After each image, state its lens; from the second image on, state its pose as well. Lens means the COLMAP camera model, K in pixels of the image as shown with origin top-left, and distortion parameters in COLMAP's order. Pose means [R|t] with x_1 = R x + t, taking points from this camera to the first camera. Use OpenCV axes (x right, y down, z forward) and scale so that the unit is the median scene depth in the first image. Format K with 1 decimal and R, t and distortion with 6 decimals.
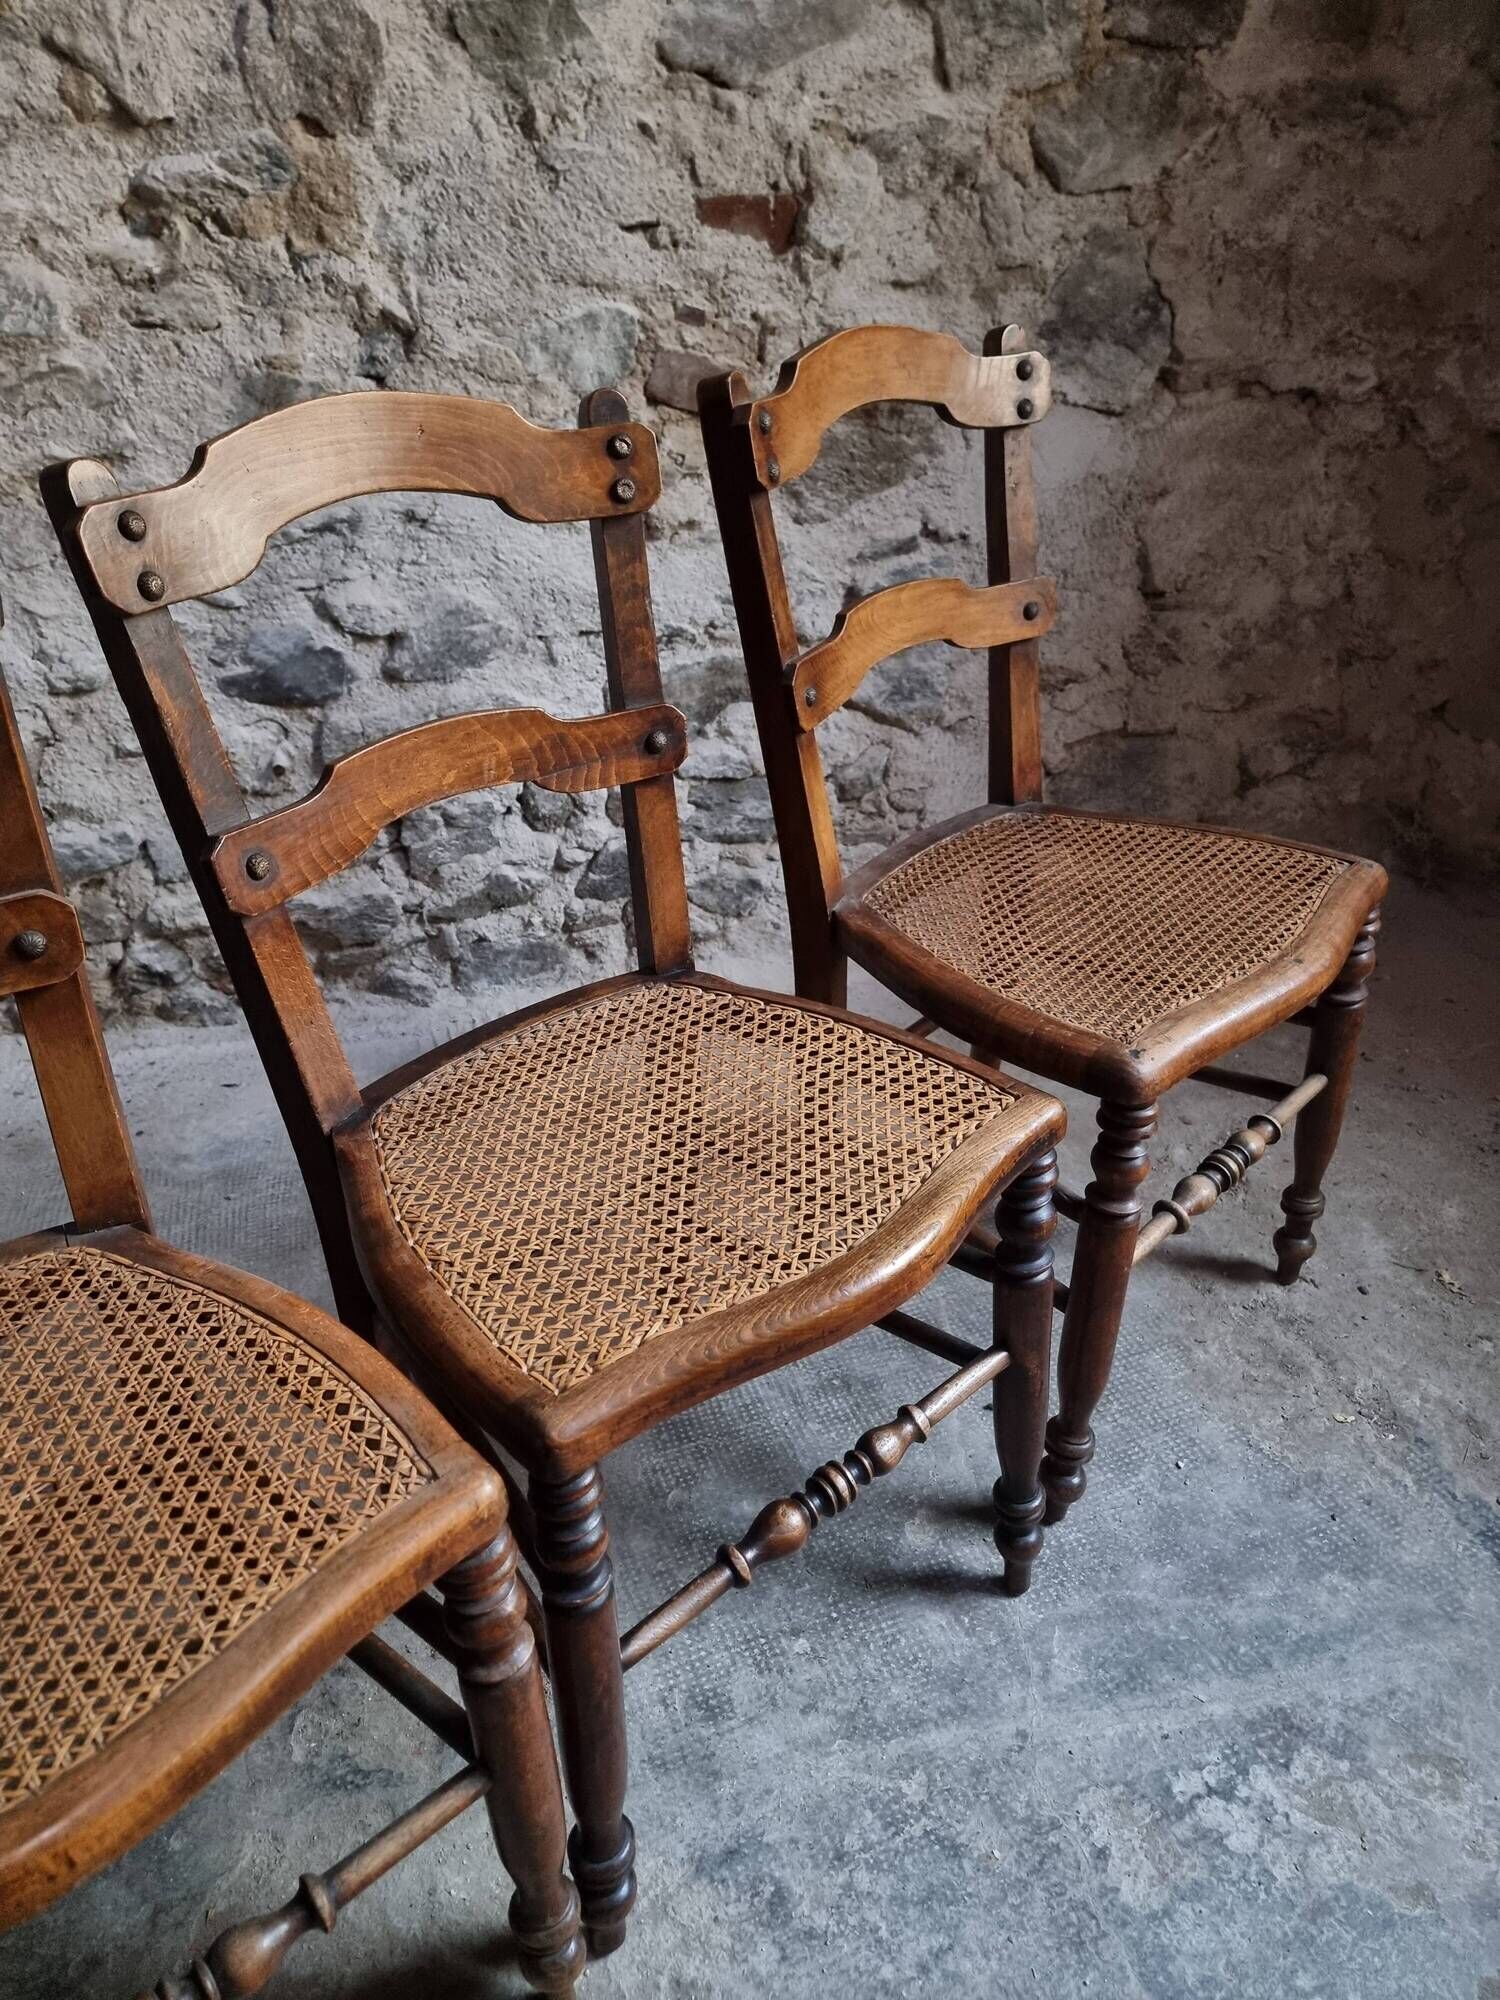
lens RADIAL K [[1403.9, 0, 734.4], [0, 1403.9, 1014.0], [0, 0, 1]] dist [0.082467, -0.074412]
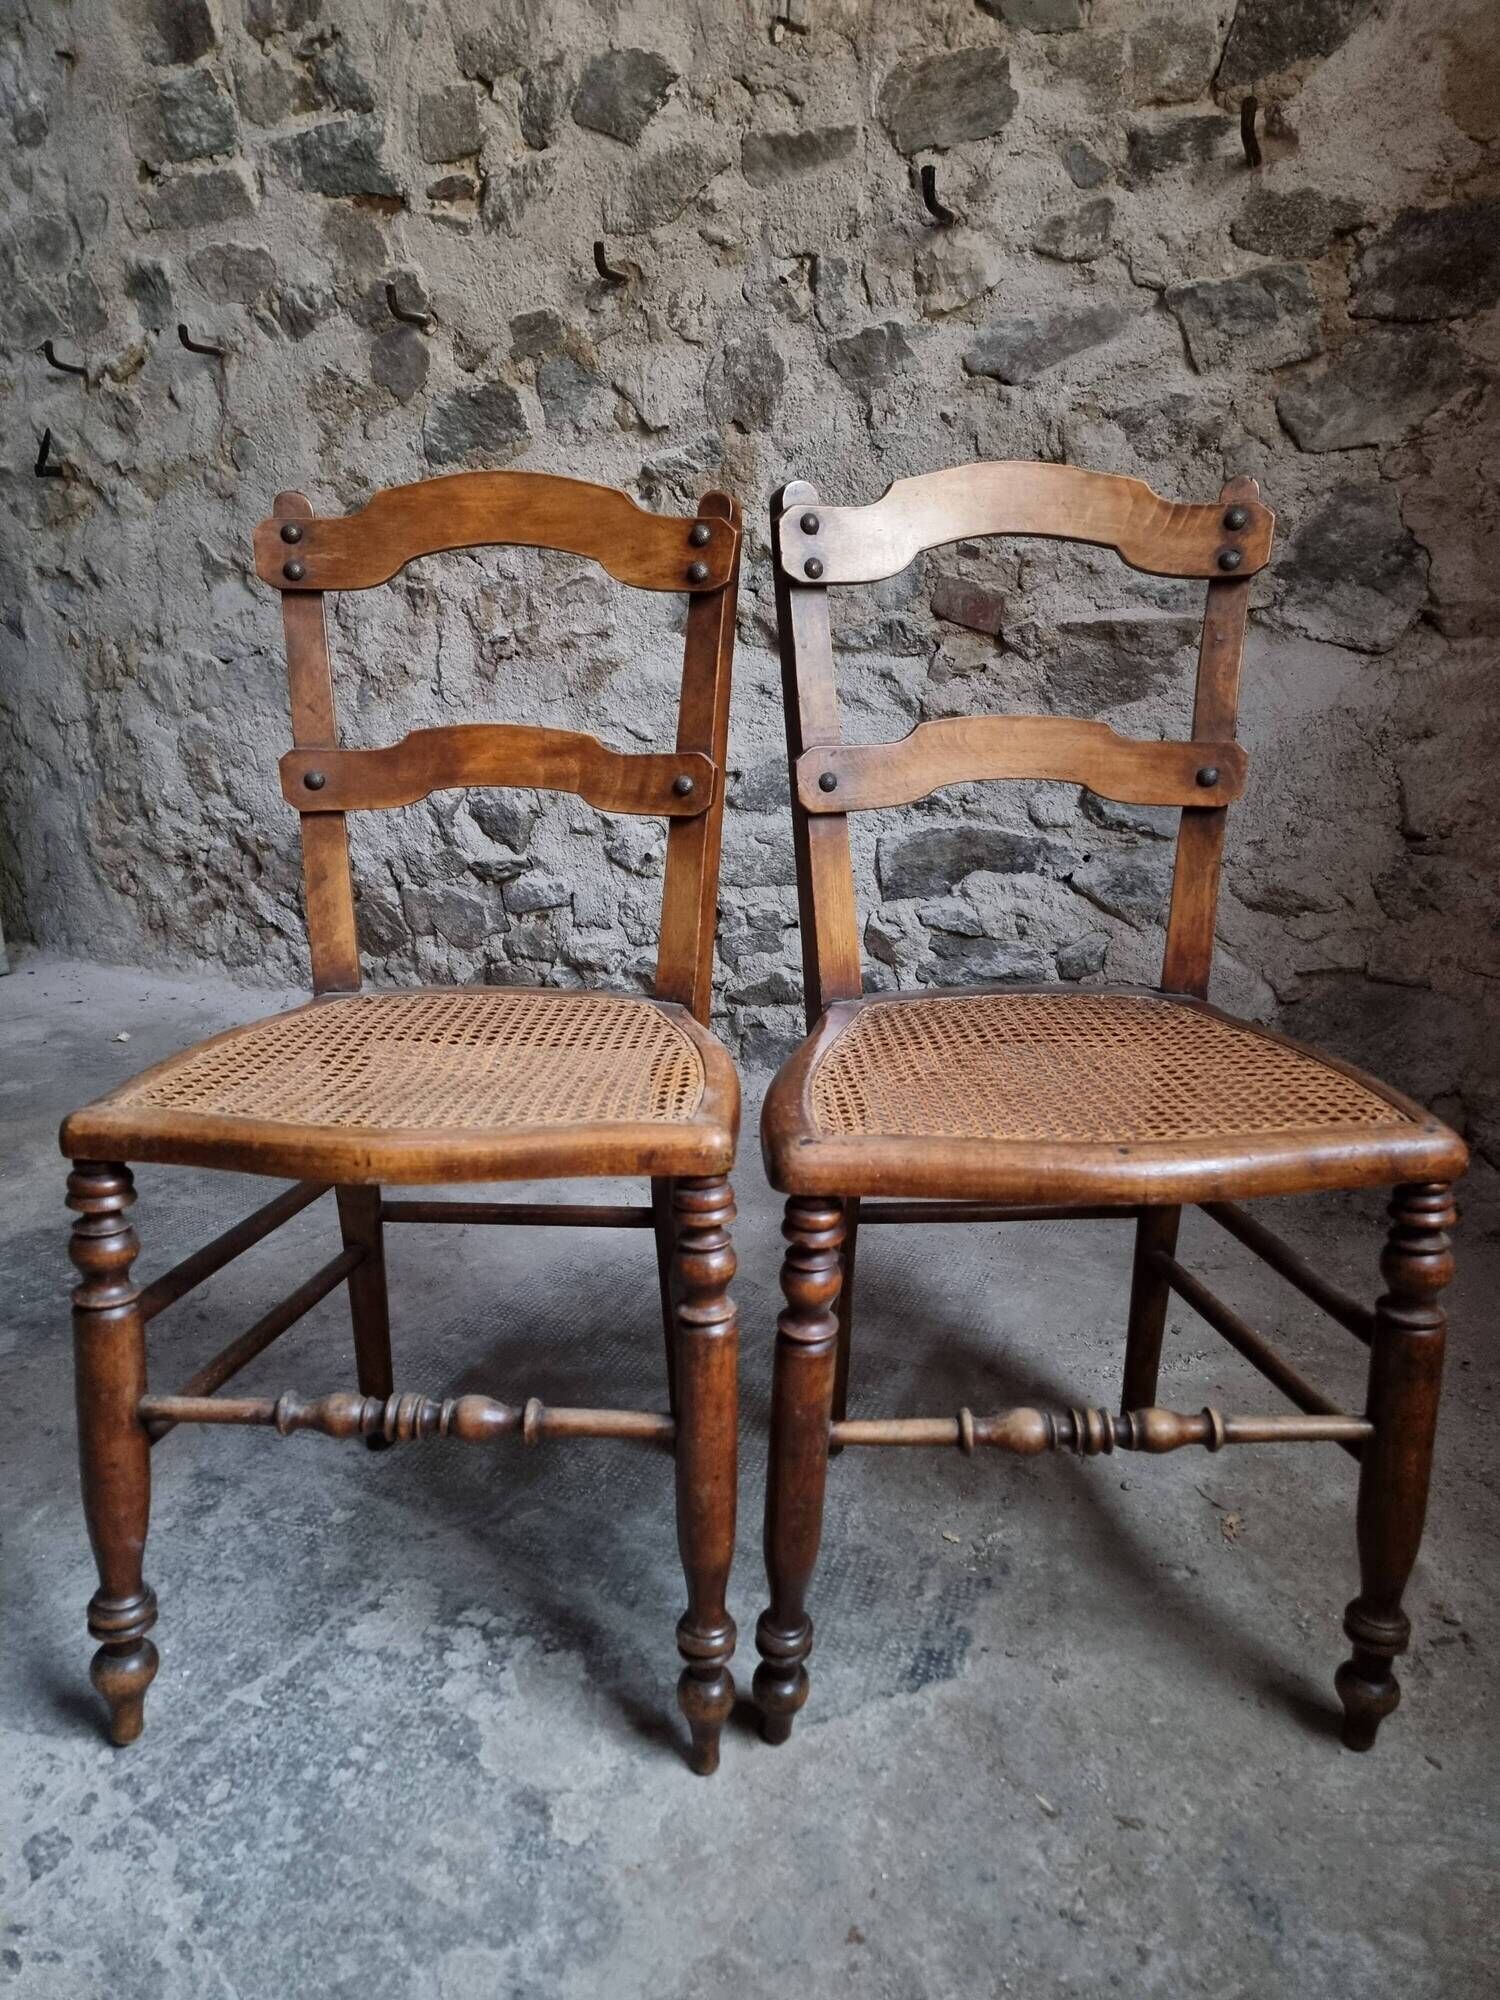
lens RADIAL K [[1403.9, 0, 739.3], [0, 1403.9, 1000.3], [0, 0, 1]] dist [0.082467, -0.074412]
pose [[0.741969, 0.205302, -0.638227, 0.713947], [-0.355735, 0.927458, -0.115219, 0.091065], [0.568273, 0.312528, 0.761178, 0.067415]]
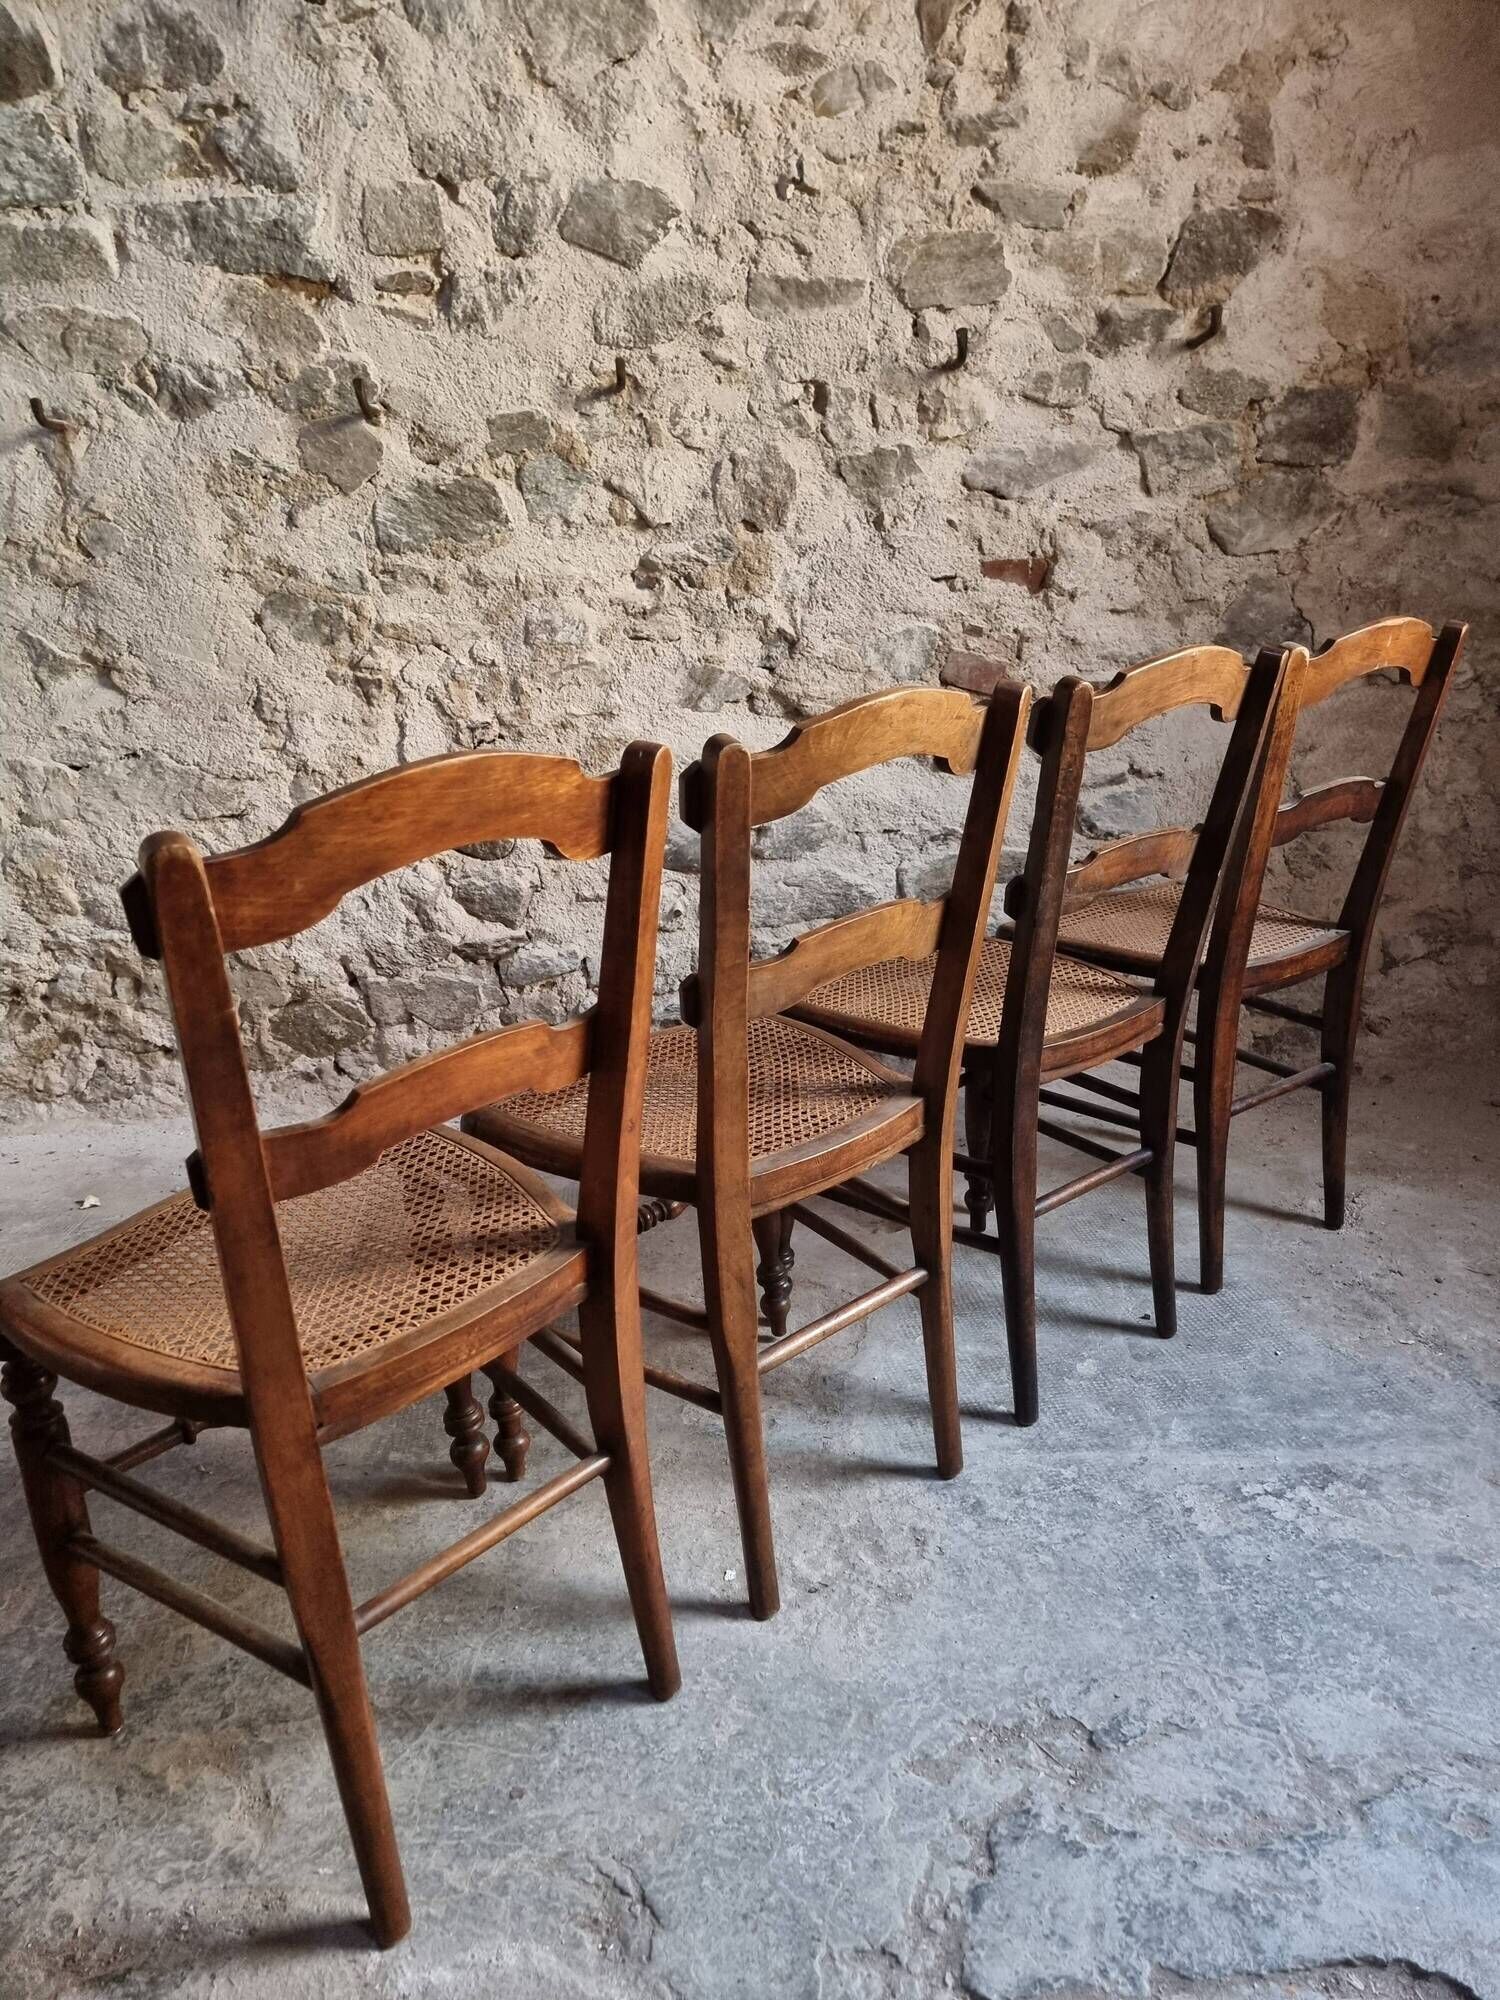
lens RADIAL K [[1403.9, 0, 734.1], [0, 1403.9, 1025.5], [0, 0, 1]] dist [0.082467, -0.074412]
pose [[0.982087, 0.049070, -0.181926, 0.015203], [-0.085842, 0.975998, -0.200146, 0.263612], [0.167739, 0.212178, 0.962727, -0.440130]]
